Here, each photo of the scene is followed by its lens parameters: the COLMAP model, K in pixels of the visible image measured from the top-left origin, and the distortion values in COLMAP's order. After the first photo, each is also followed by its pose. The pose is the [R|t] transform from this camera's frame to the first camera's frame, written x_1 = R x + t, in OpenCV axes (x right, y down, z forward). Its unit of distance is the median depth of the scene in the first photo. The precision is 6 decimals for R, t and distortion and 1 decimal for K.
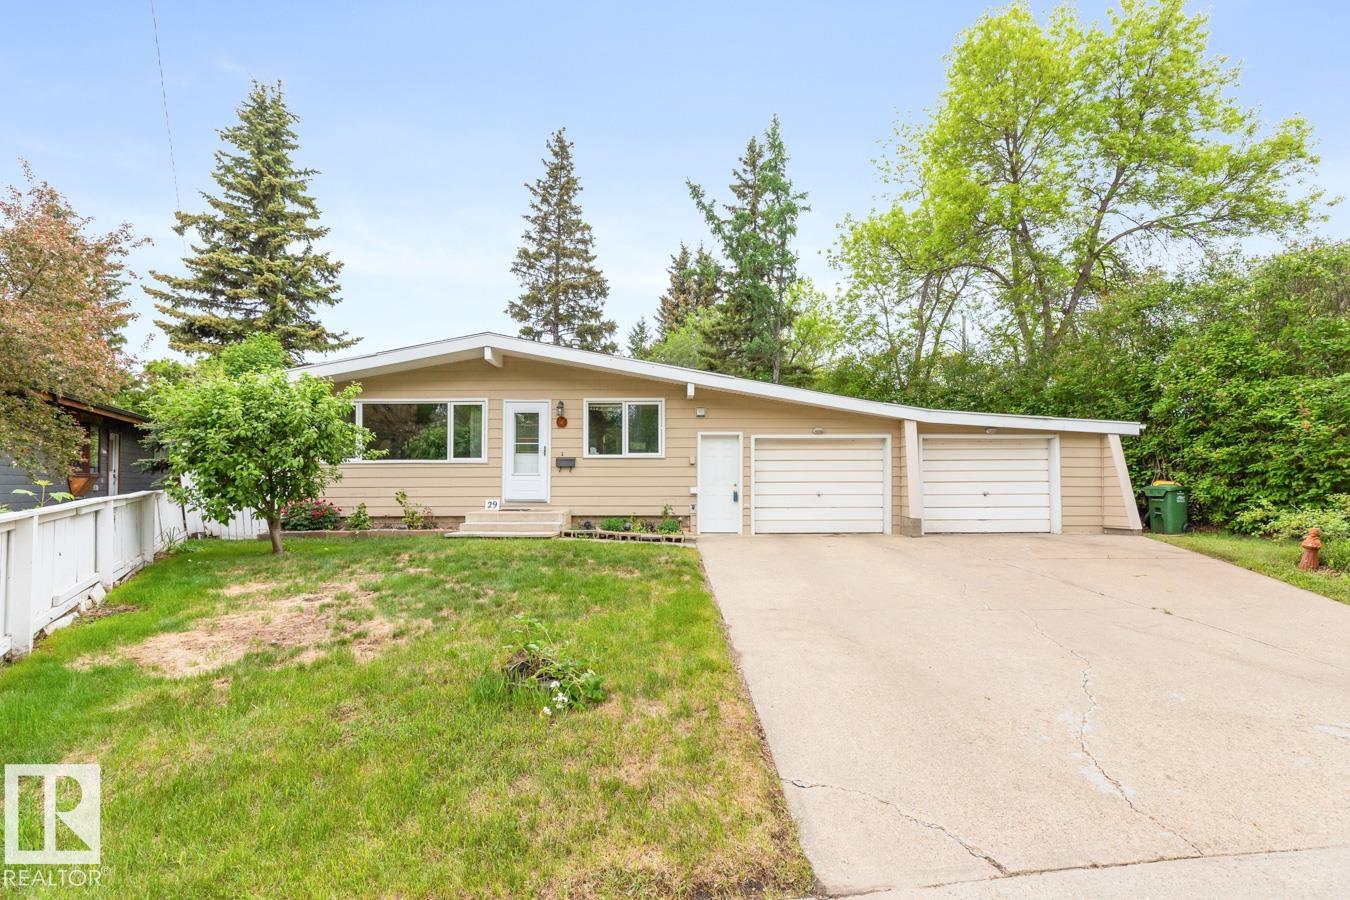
lens RADIAL K [[623.0, 0, 675.0], [0, 623.0, 450.0], [0, 0, 1]] dist [0.001948, 0.000134]
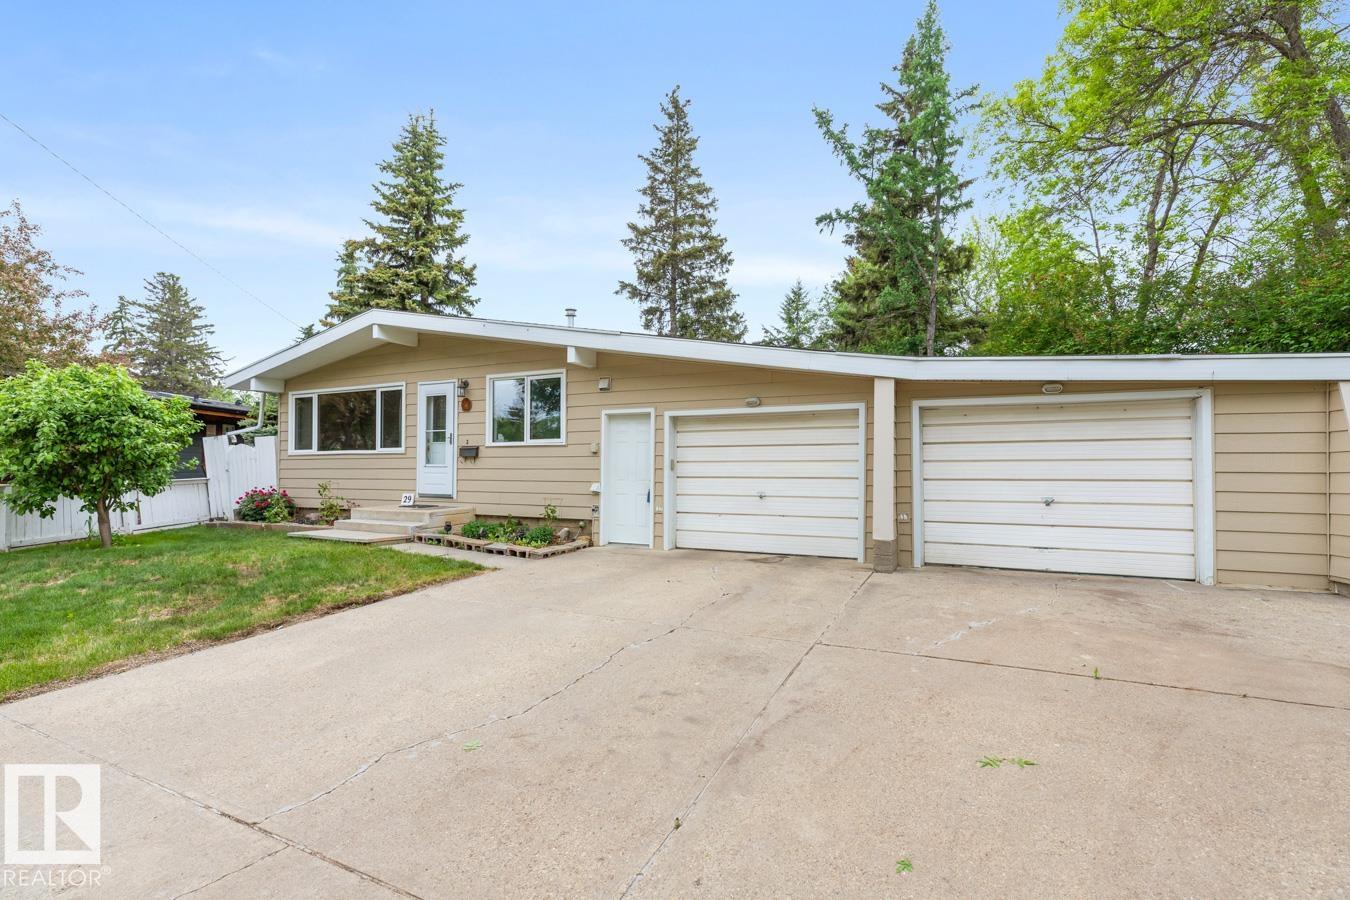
lens RADIAL K [[606.7, 0, 675.0], [0, 606.7, 450.0], [0, 0, 1]] dist [0.001670, 0.000364]
pose [[0.902090, -0.009077, -0.431451, 0.433787], [0.021209, 0.999503, 0.023316, 0.003987], [0.431025, -0.030184, 0.901835, 0.367352]]
